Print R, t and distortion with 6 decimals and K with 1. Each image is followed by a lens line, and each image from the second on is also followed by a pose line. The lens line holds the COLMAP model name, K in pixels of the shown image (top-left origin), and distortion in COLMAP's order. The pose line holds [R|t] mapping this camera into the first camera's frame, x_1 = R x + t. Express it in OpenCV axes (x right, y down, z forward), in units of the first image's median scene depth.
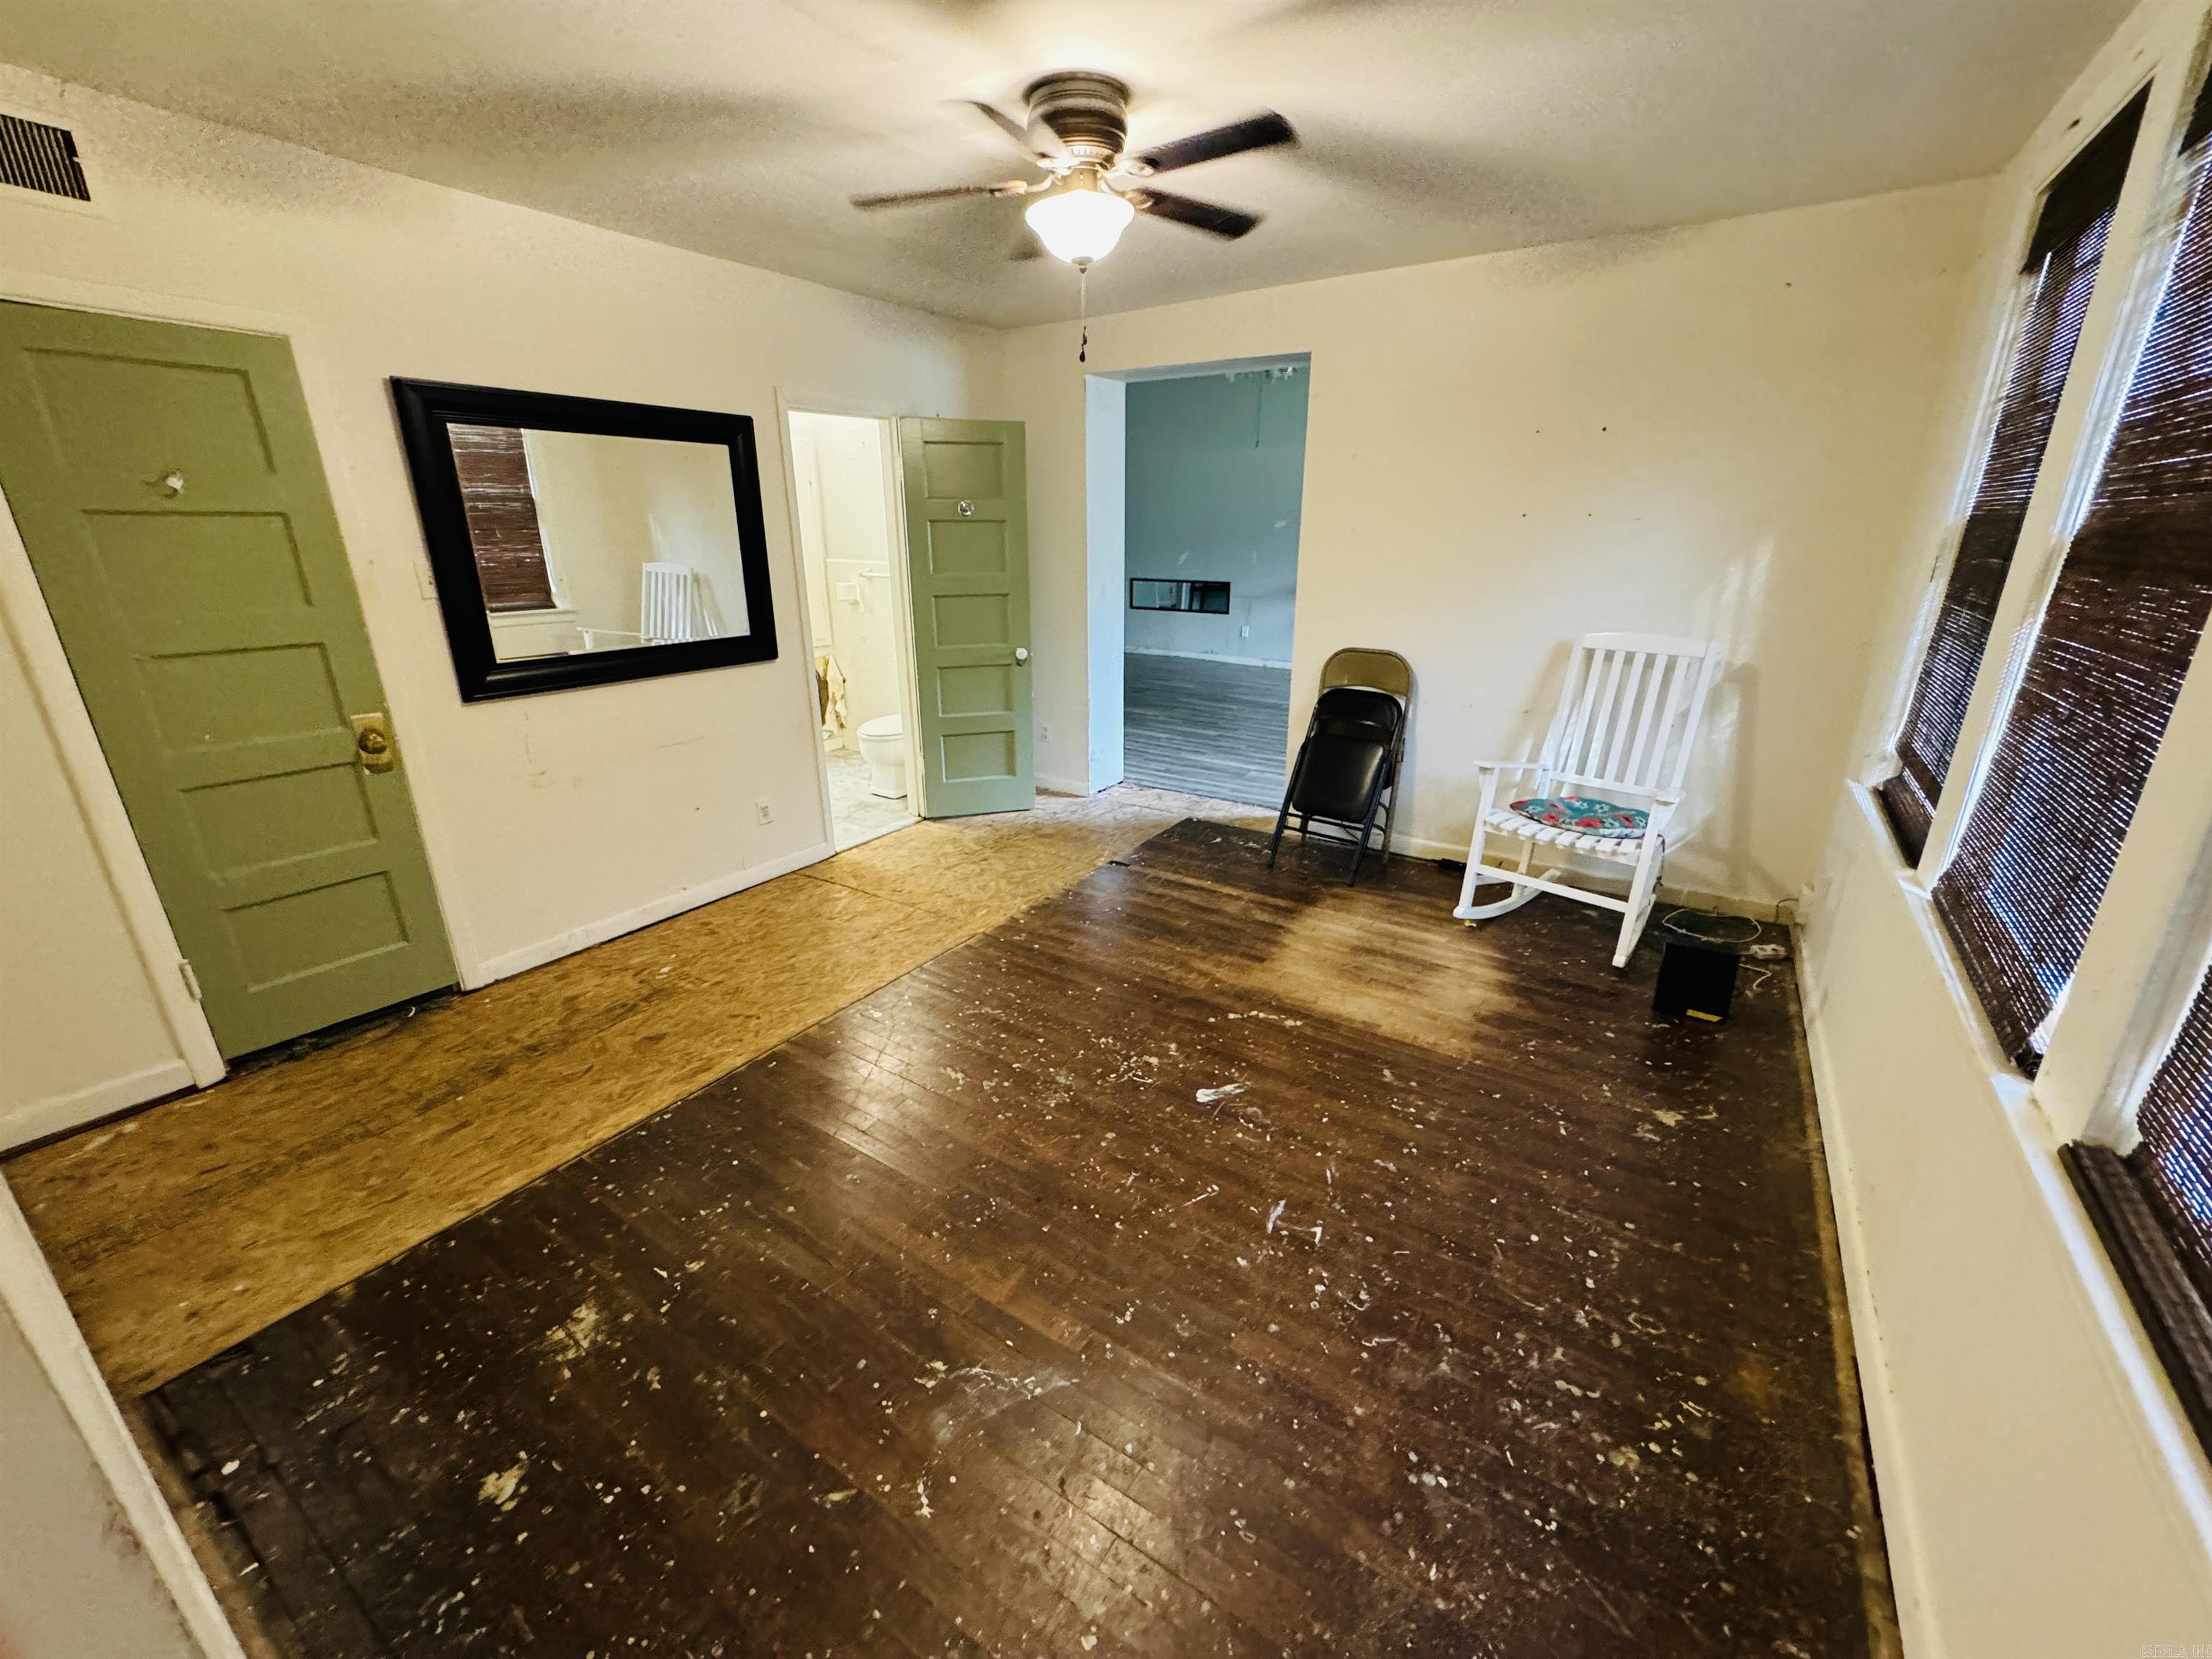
lens RADIAL K [[890.8, 0, 1099.7], [0, 890.8, 833.6], [0, 0, 1]] dist [-0.003186, 0.000489]
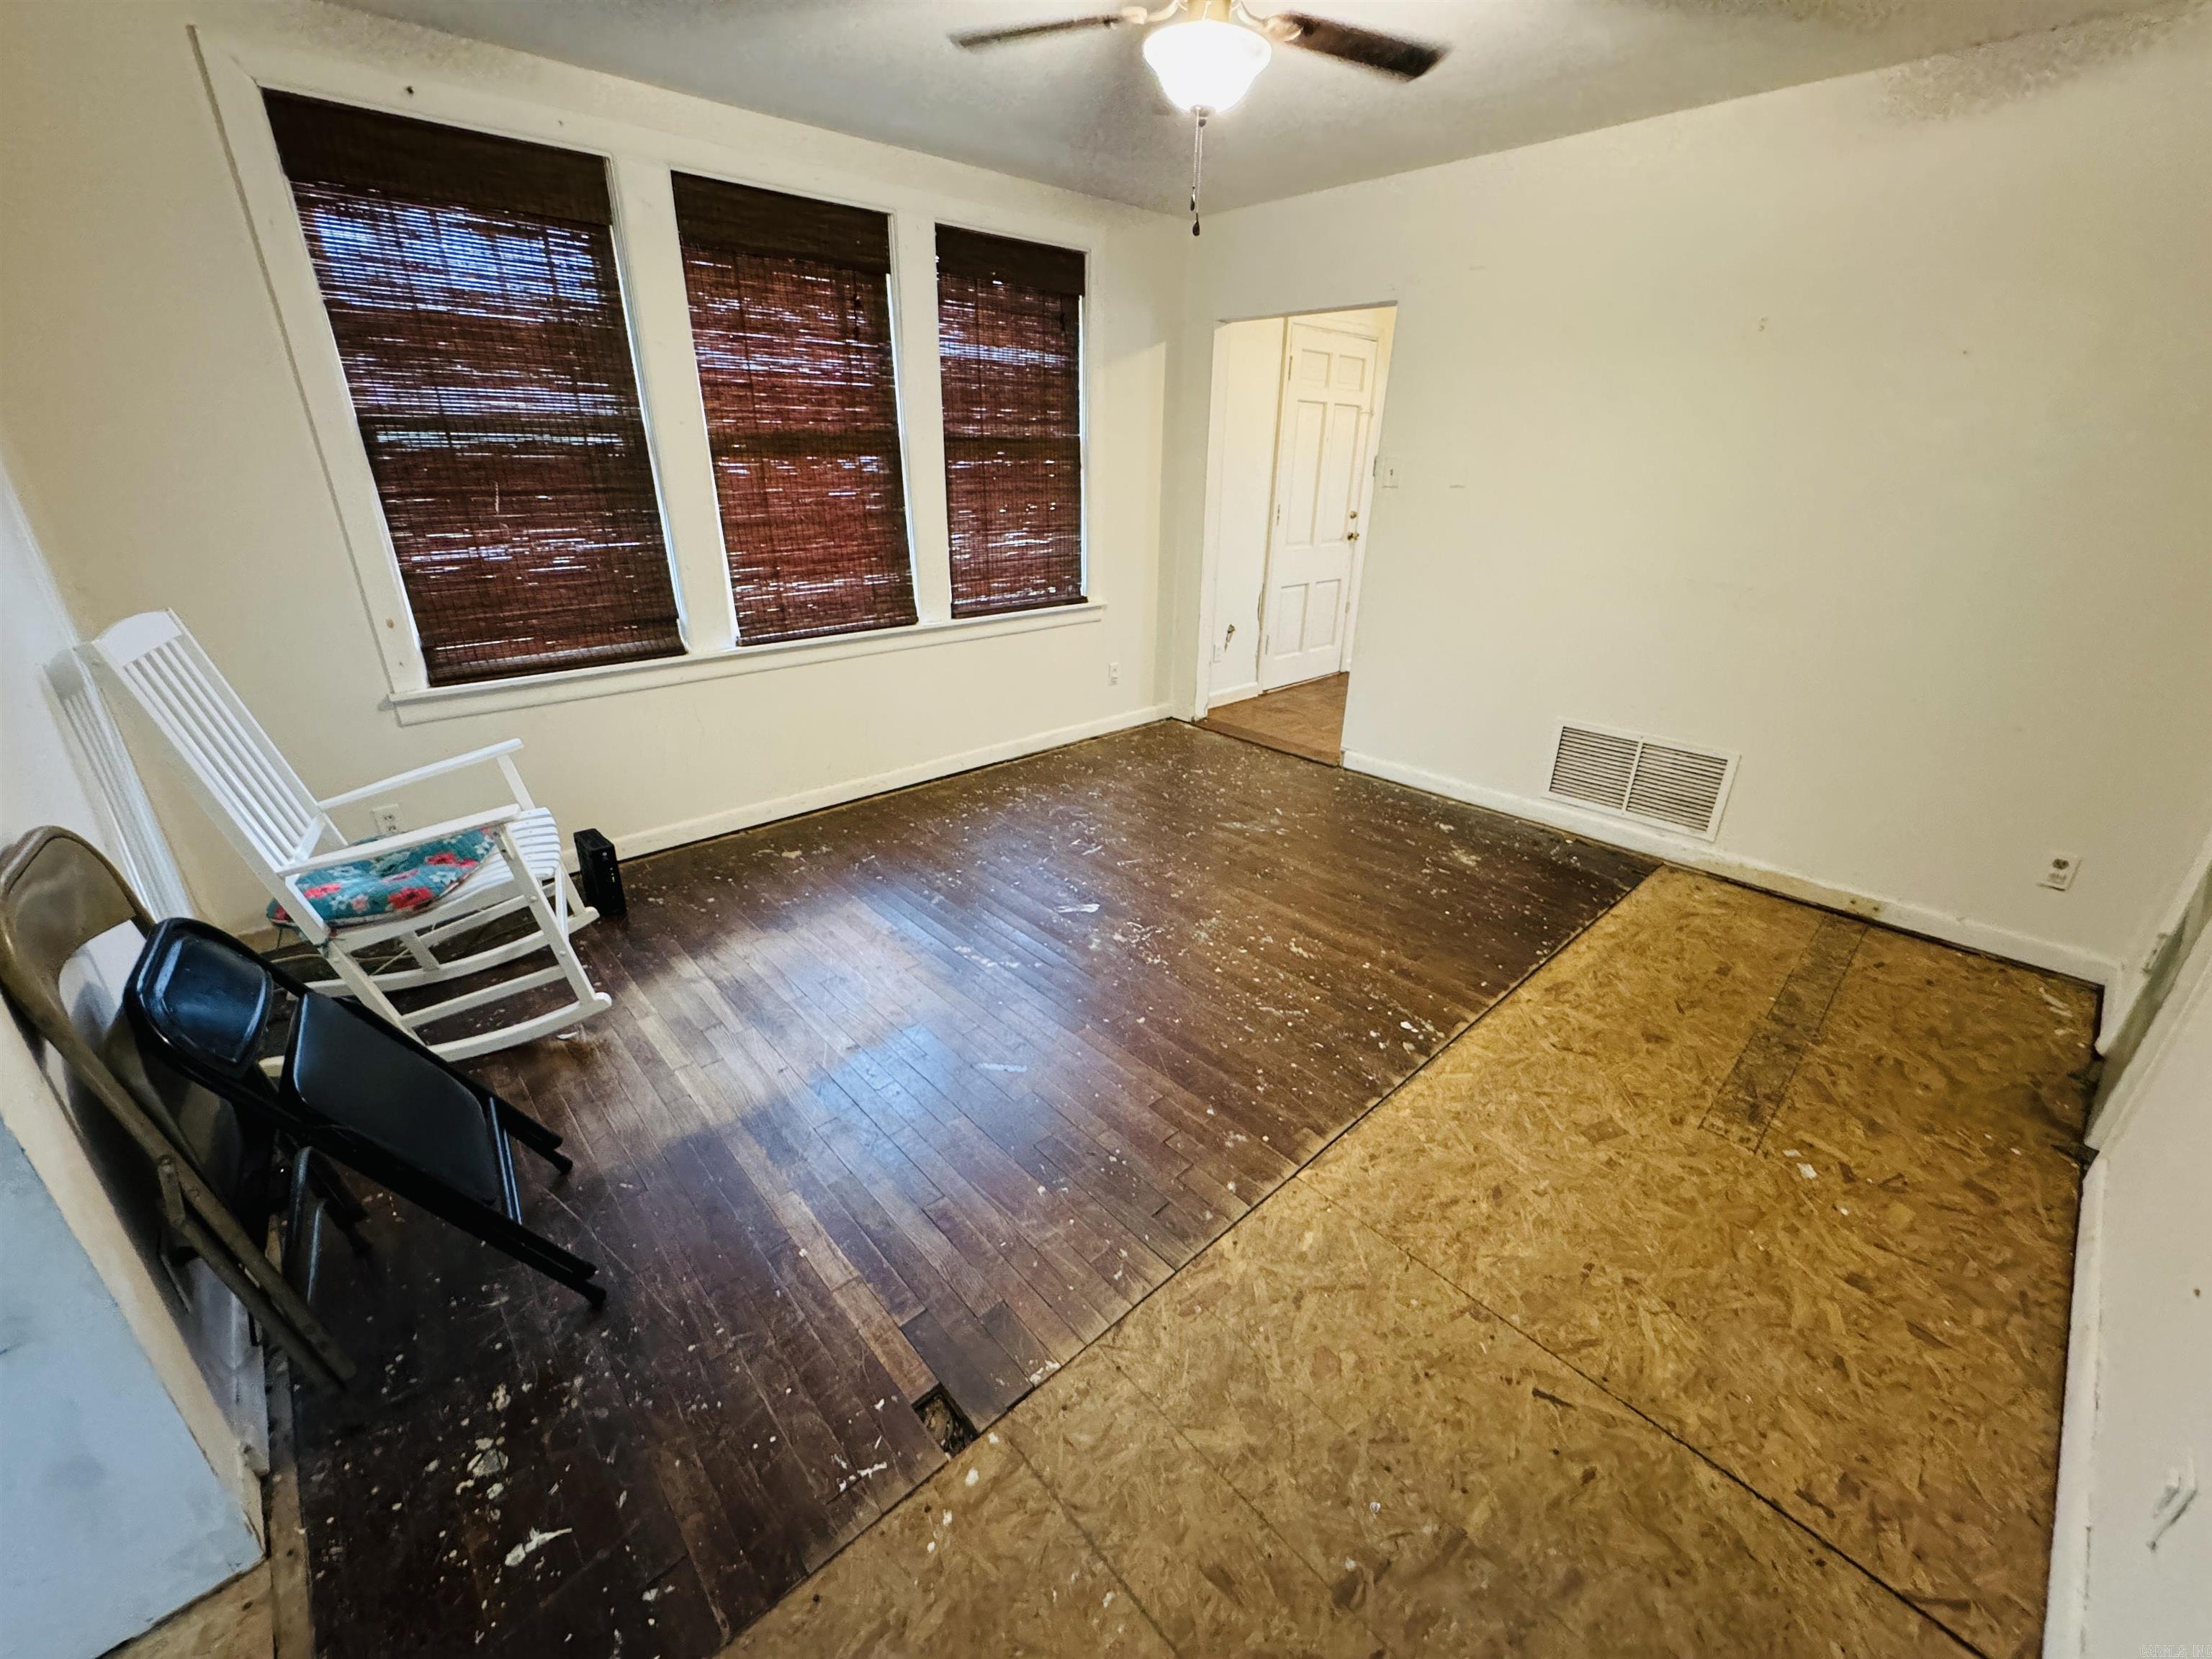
lens RADIAL K [[890.8, 0, 1103.2], [0, 890.8, 829.4], [0, 0, 1]] dist [-0.003186, 0.000489]
pose [[-0.972312, -0.099000, 0.211680, -0.151080], [0.068849, 0.744265, 0.664327, -0.615598], [-0.223314, 0.660507, -0.716841, 1.819918]]
